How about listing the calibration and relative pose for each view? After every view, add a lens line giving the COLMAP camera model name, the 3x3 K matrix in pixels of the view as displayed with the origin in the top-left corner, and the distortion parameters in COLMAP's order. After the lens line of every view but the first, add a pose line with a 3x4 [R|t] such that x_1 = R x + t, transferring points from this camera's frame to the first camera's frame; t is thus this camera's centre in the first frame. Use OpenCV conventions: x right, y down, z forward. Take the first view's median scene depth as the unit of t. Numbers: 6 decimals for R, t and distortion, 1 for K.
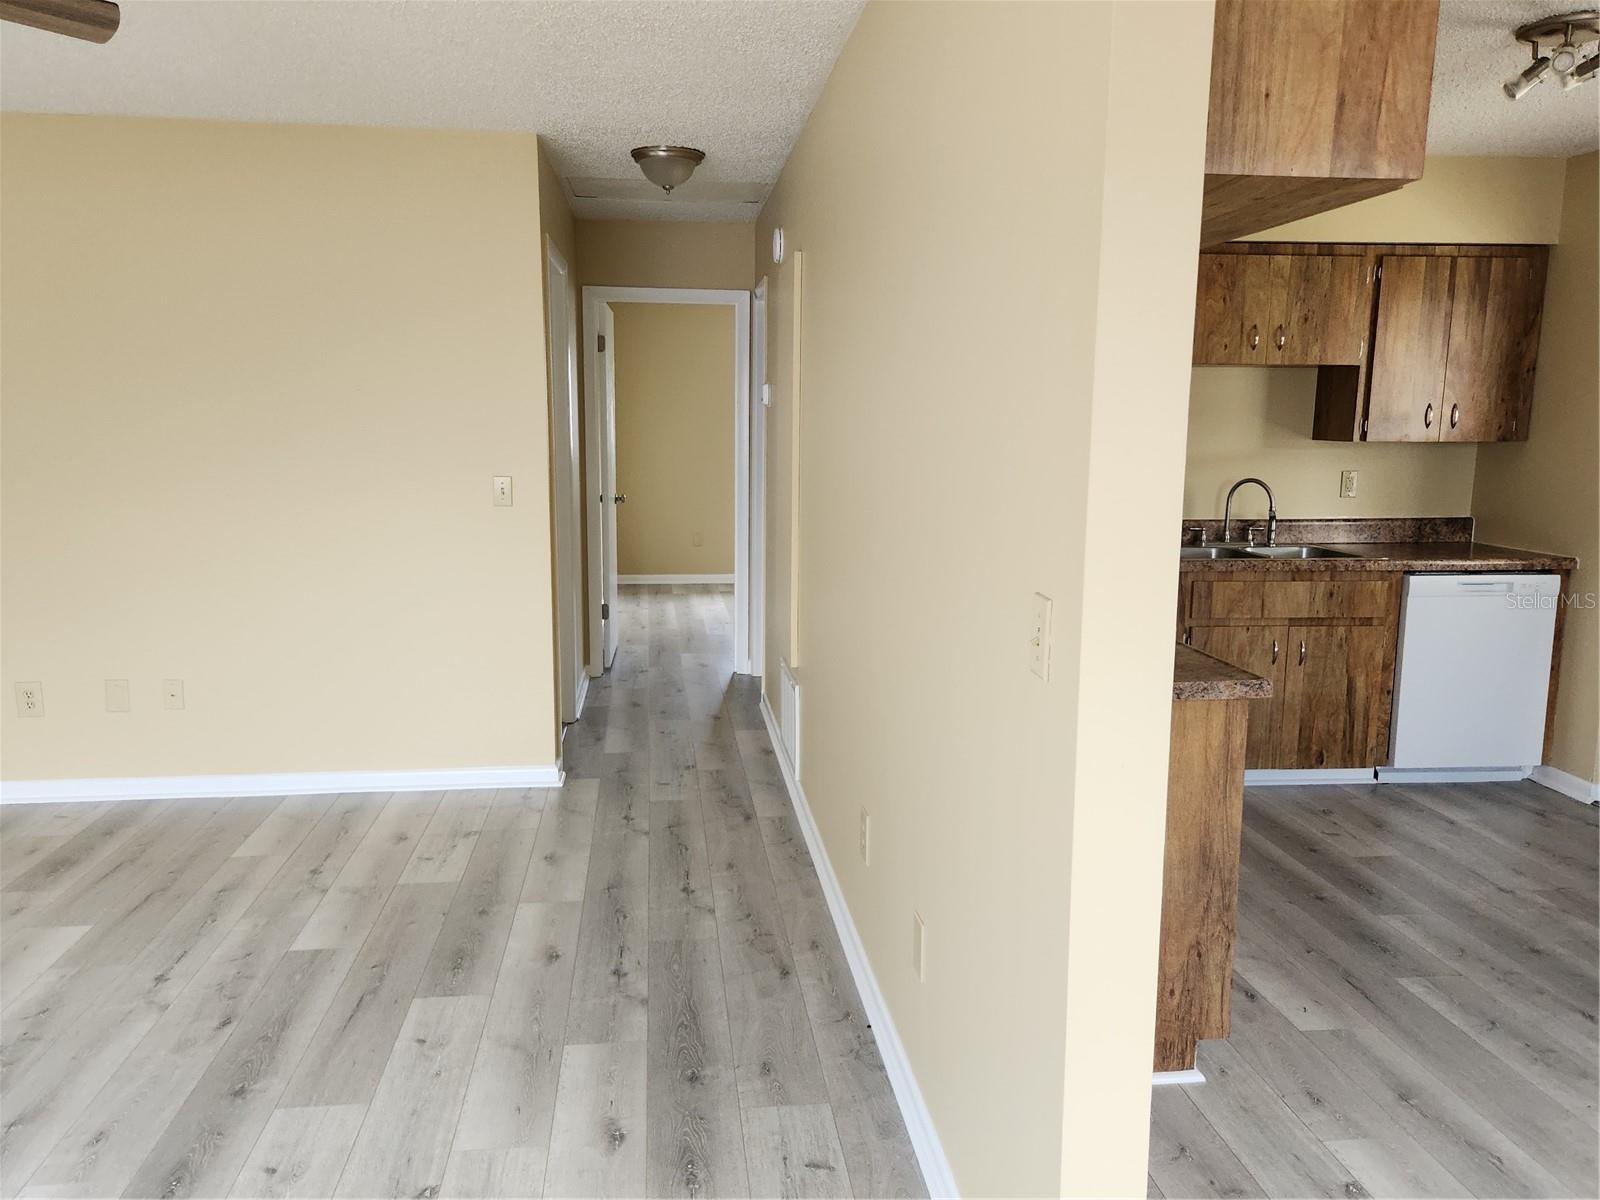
lens RADIAL K [[1202.5, 0, 780.0], [0, 1202.5, 603.3], [0, 0, 1]] dist [0.079858, -0.066461]
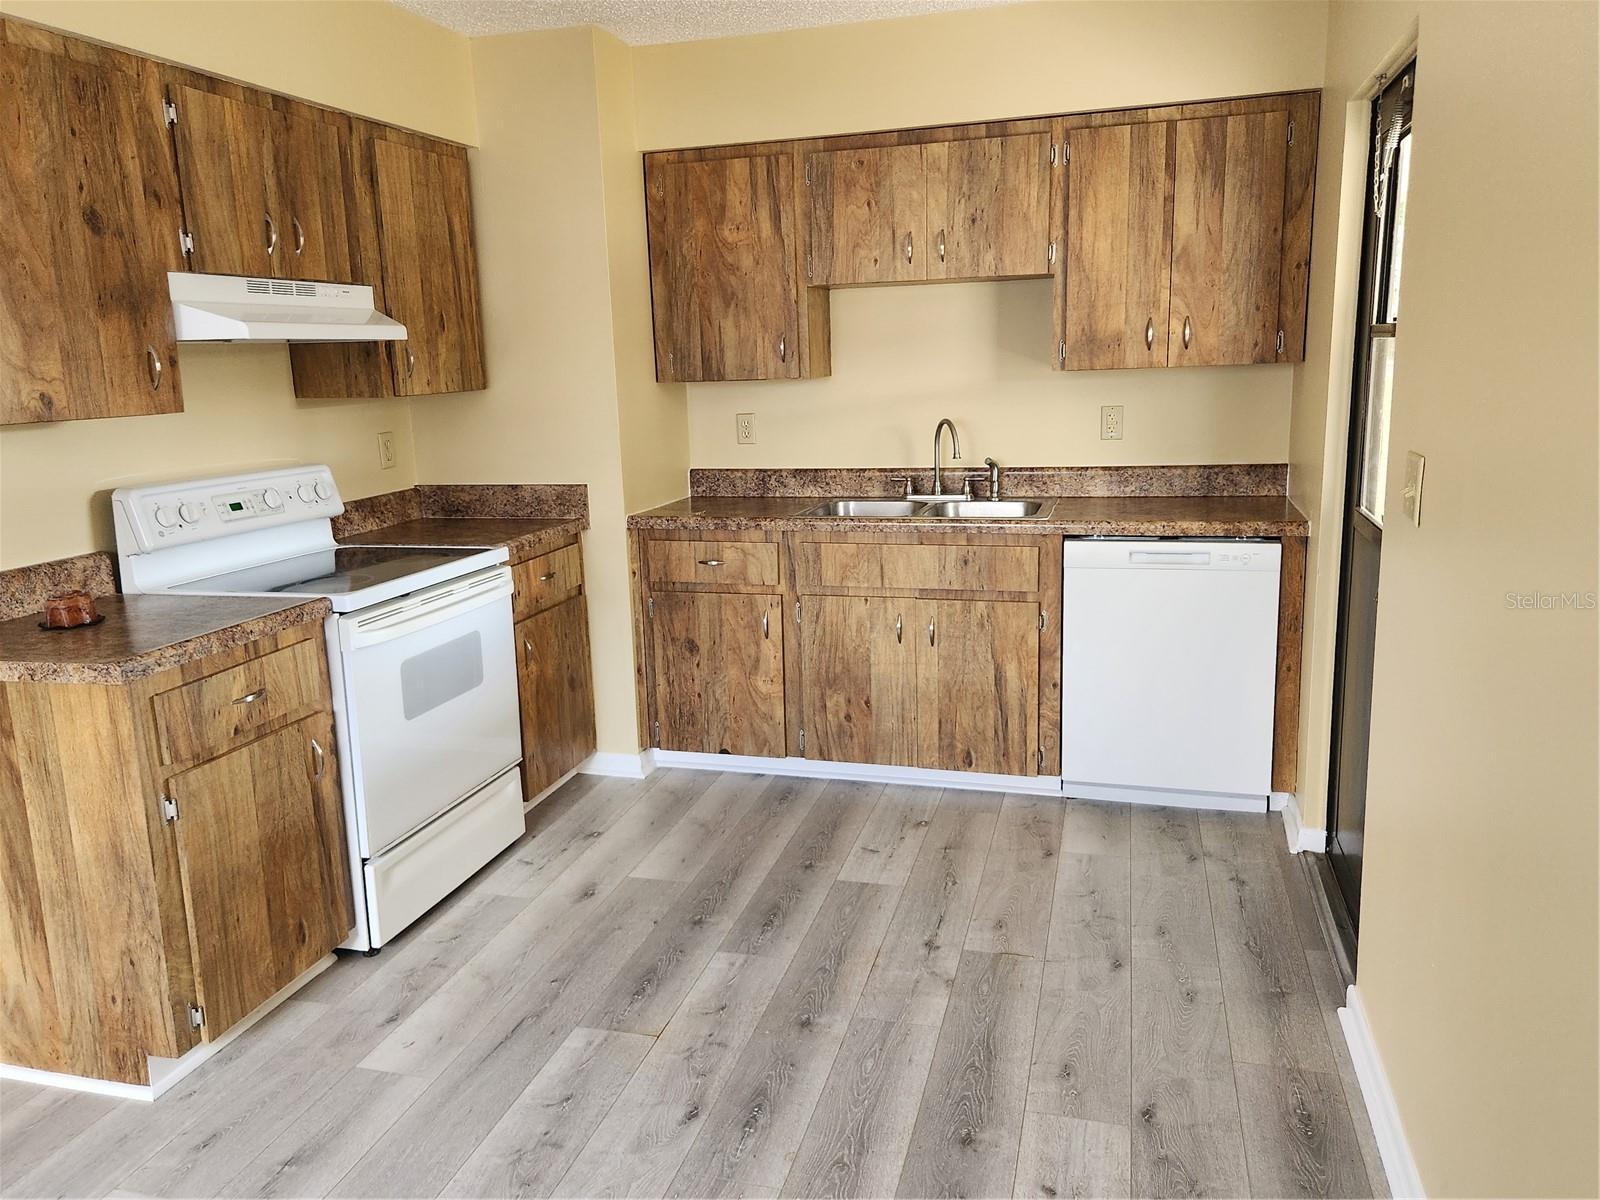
lens RADIAL K [[1202.5, 0, 788.9], [0, 1202.5, 589.3], [0, 0, 1]] dist [0.079858, -0.066461]
pose [[0.921465, 0.038351, -0.386563, 0.704531], [-0.022056, 0.998675, 0.046504, -0.025490], [0.387834, -0.034326, 0.921090, 0.224692]]
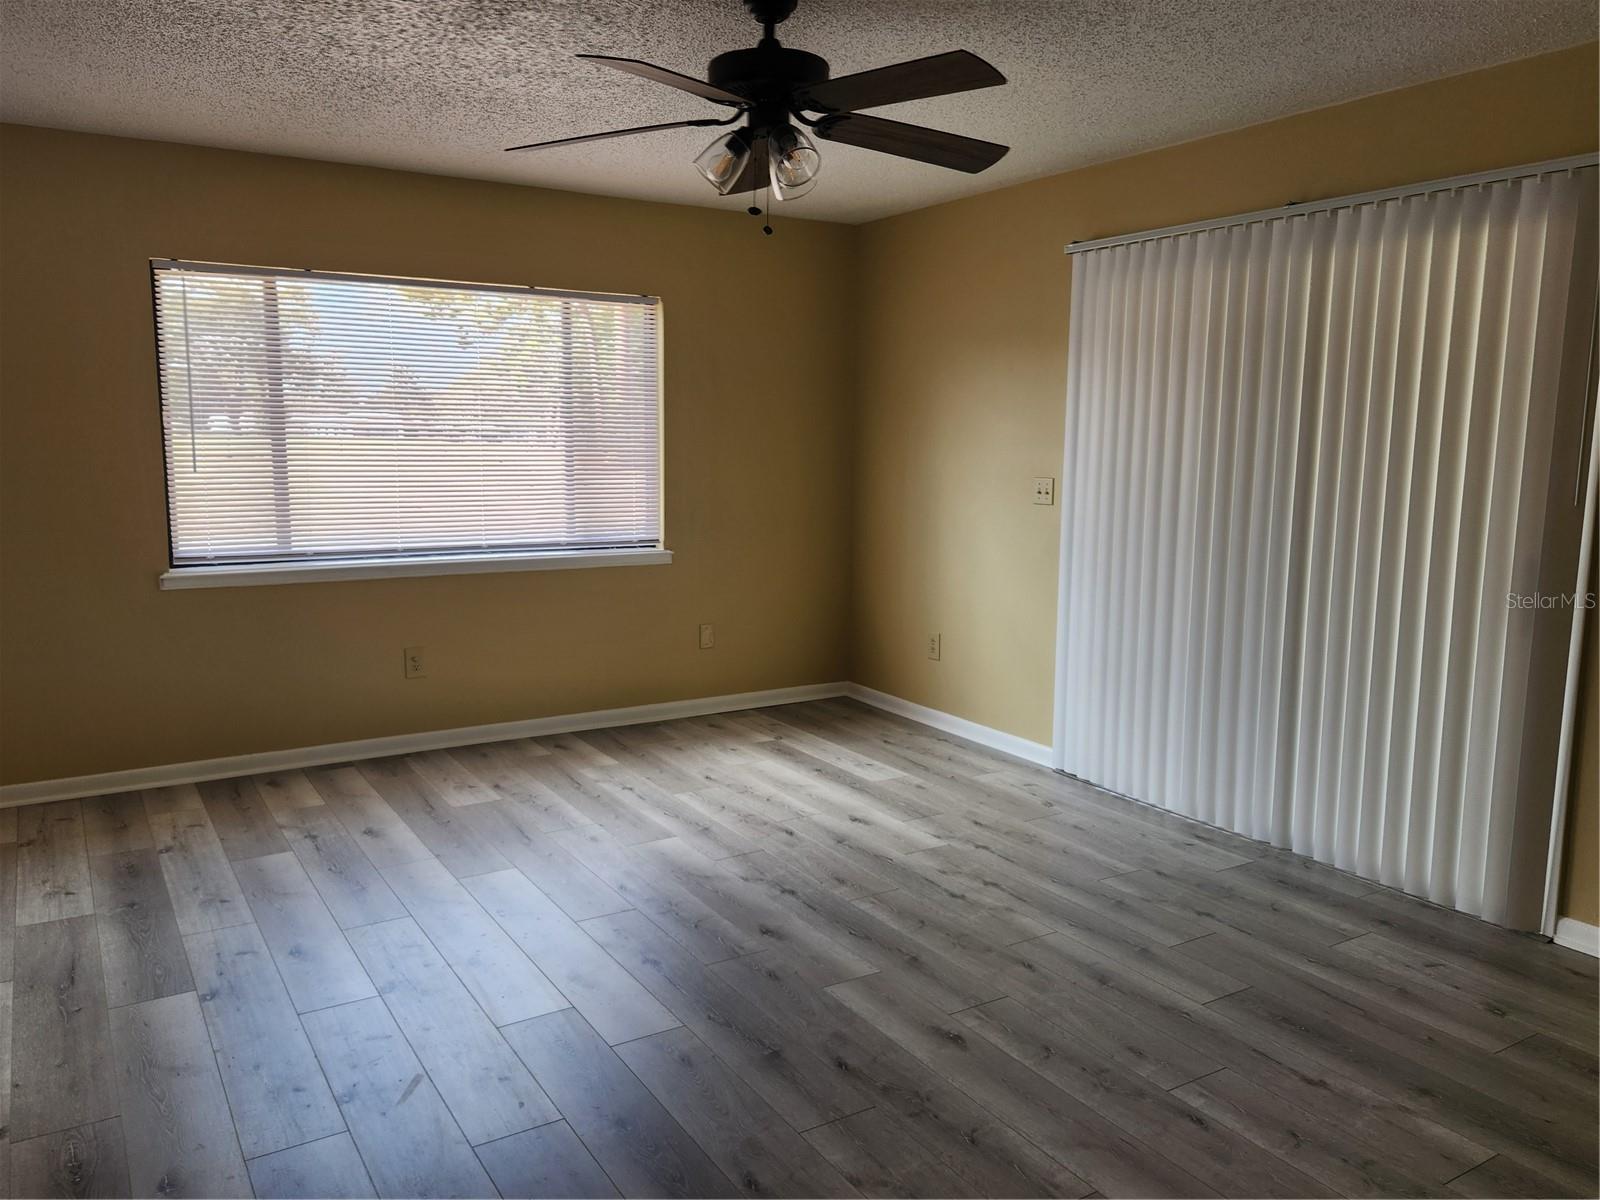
lens RADIAL K [[1202.5, 0, 775.3], [0, 1202.5, 596.6], [0, 0, 1]] dist [0.079858, -0.066461]
pose [[-0.906439, 0.045079, -0.419923, -0.105643], [-0.079056, 0.958602, 0.273556, -0.160310], [0.414871, 0.281160, -0.865351, 1.076285]]
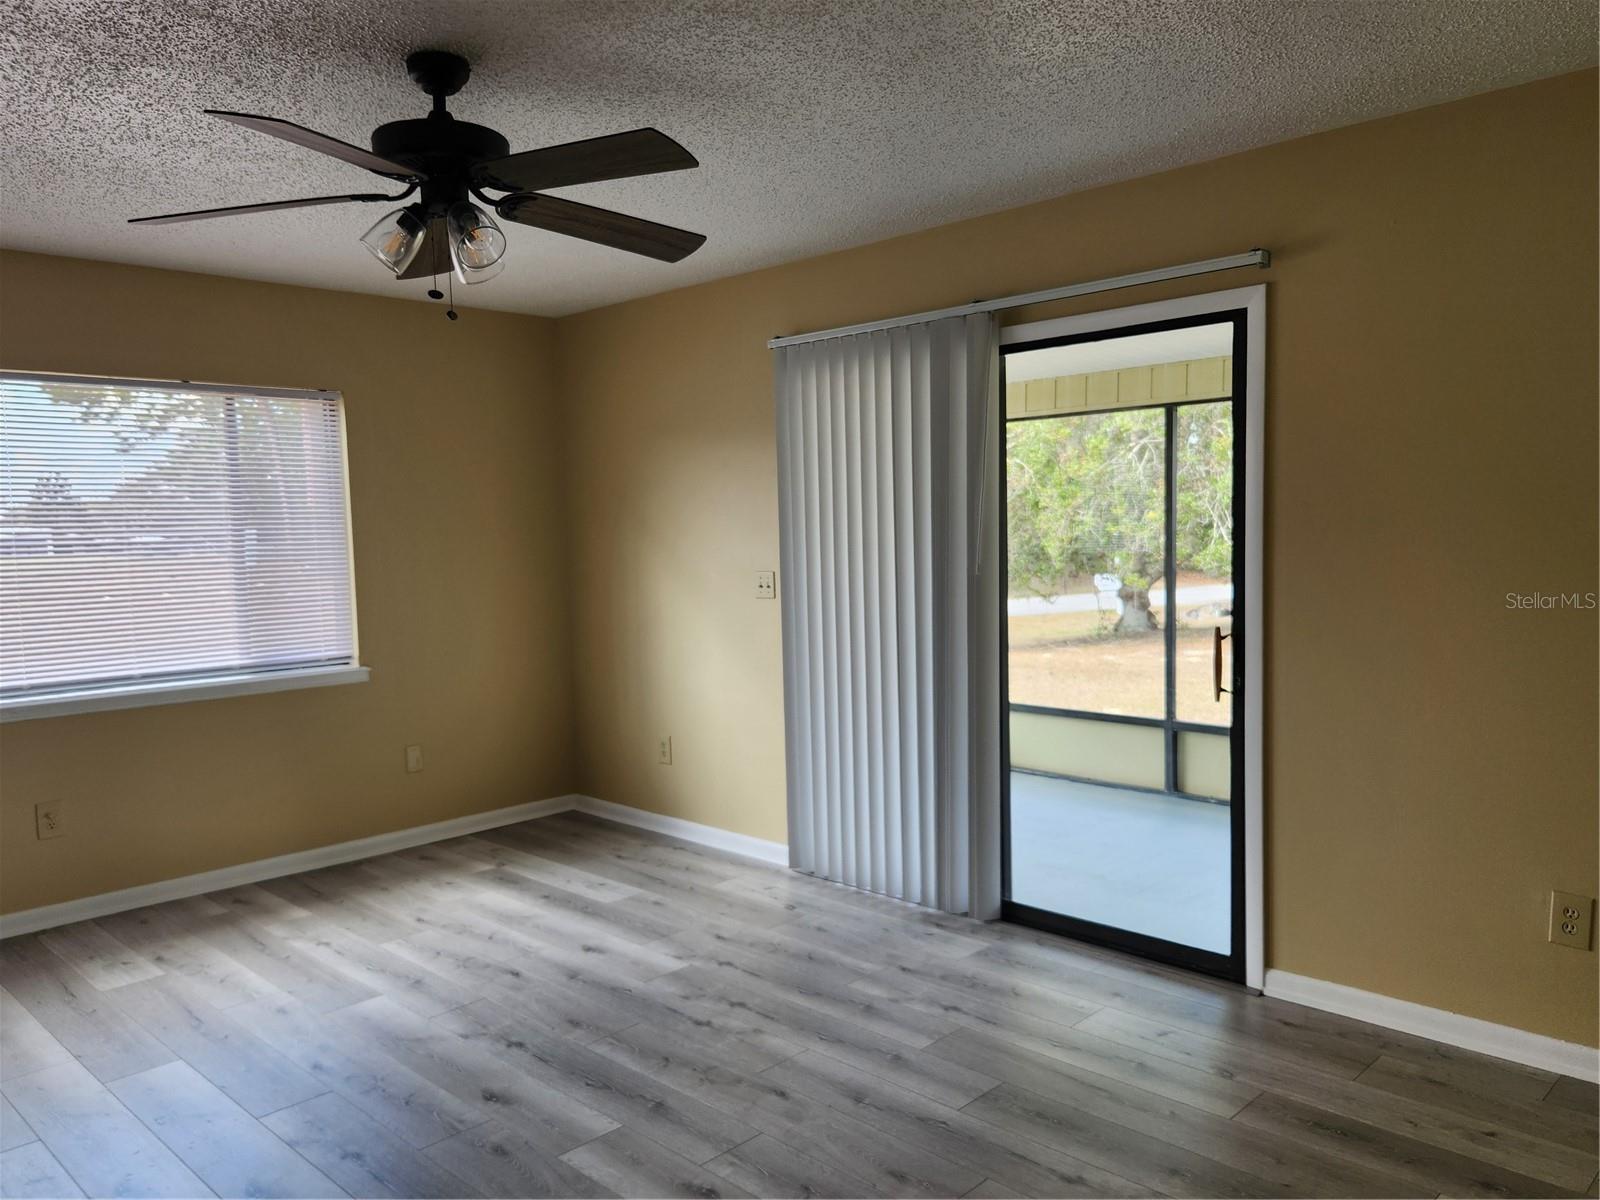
lens RADIAL K [[1202.5, 0, 792.0], [0, 1202.5, 616.1], [0, 0, 1]] dist [0.079858, -0.066461]
pose [[-0.777498, 0.062159, -0.625805, -0.135622], [-0.077472, 0.978057, 0.193399, -0.153914], [0.624095, 0.198850, -0.755622, 1.034618]]
